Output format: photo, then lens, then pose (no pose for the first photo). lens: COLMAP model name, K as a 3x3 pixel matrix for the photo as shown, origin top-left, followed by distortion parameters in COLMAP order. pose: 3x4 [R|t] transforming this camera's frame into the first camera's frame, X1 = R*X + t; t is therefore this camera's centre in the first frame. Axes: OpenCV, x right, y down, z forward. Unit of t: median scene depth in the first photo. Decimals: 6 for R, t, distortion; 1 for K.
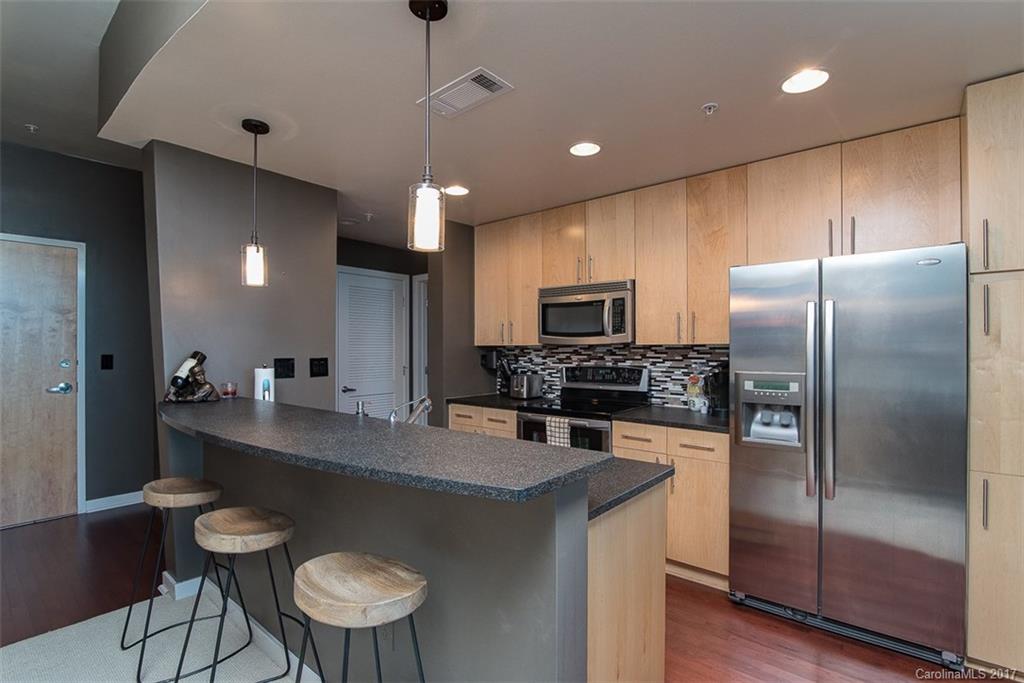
lens RADIAL K [[470.3, 0, 509.8], [0, 470.3, 347.7], [0, 0, 1]] dist [-0.004884, -0.000421]
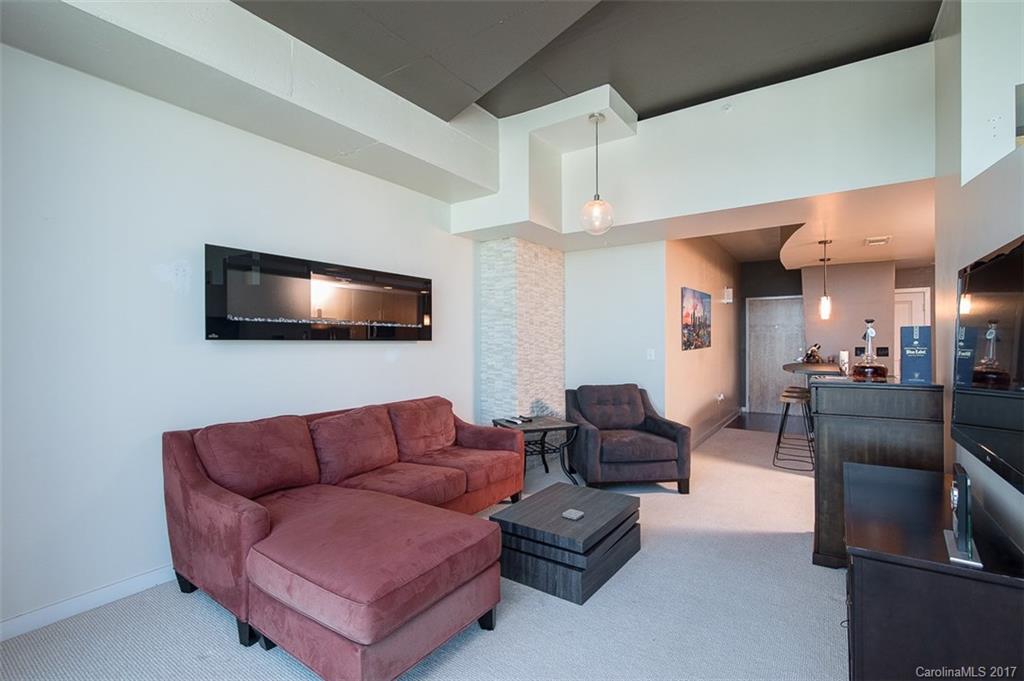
lens RADIAL K [[475.9, 0, 512.0], [0, 475.9, 340.5], [0, 0, 1]] dist [0.000935, 0.000263]
pose [[0.122339, -0.002386, -0.992485, 1.191192], [0.006490, 0.999978, -0.001604, -0.011000], [0.992467, -0.006246, 0.122352, -0.677330]]
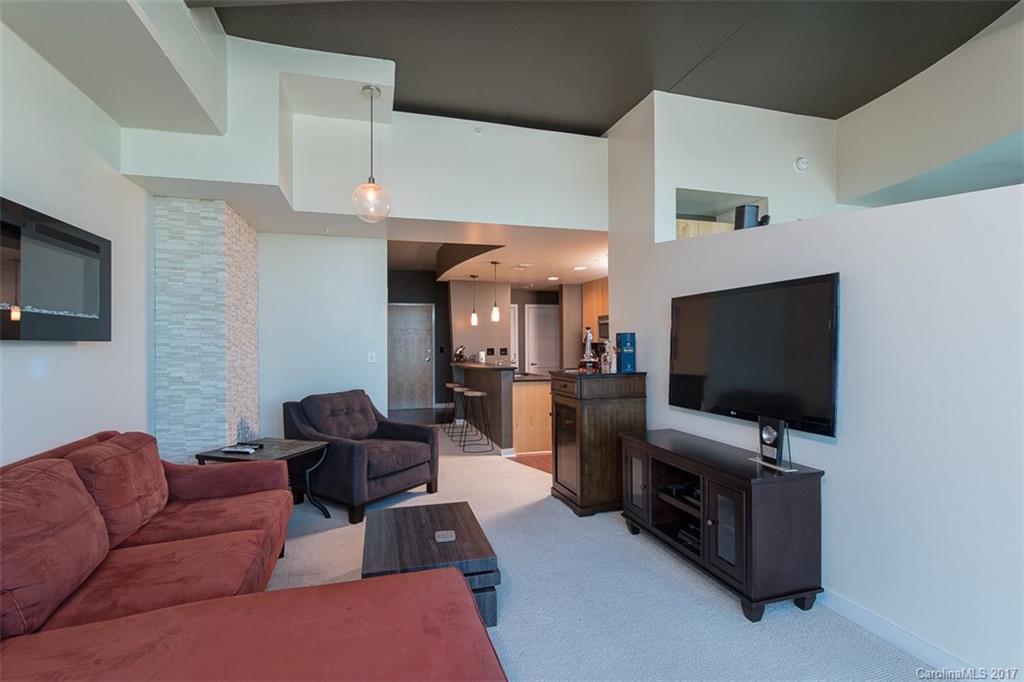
lens RADIAL K [[478.5, 0, 512.0], [0, 478.5, 341.0], [0, 0, 1]] dist [-0.003324, -0.000154]
pose [[0.840430, -0.004871, -0.541898, 0.899876], [0.004319, 0.999988, -0.002289, -0.009929], [0.541902, -0.000417, 0.840441, -1.007808]]
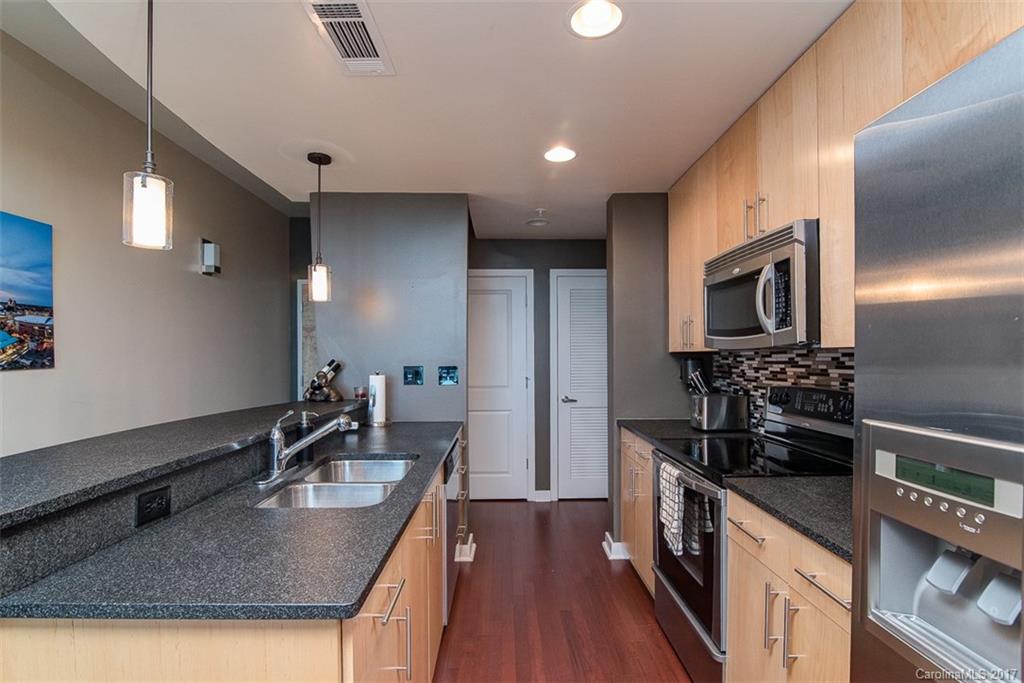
lens RADIAL K [[476.4, 0, 510.1], [0, 476.4, 358.2], [0, 0, 1]] dist [-0.001873, 0.000079]
pose [[0.664658, 0.000668, -0.747148, 0.373184], [0.005571, 0.999967, 0.005850, -0.000465], [0.747127, -0.008050, 0.664632, 0.358552]]
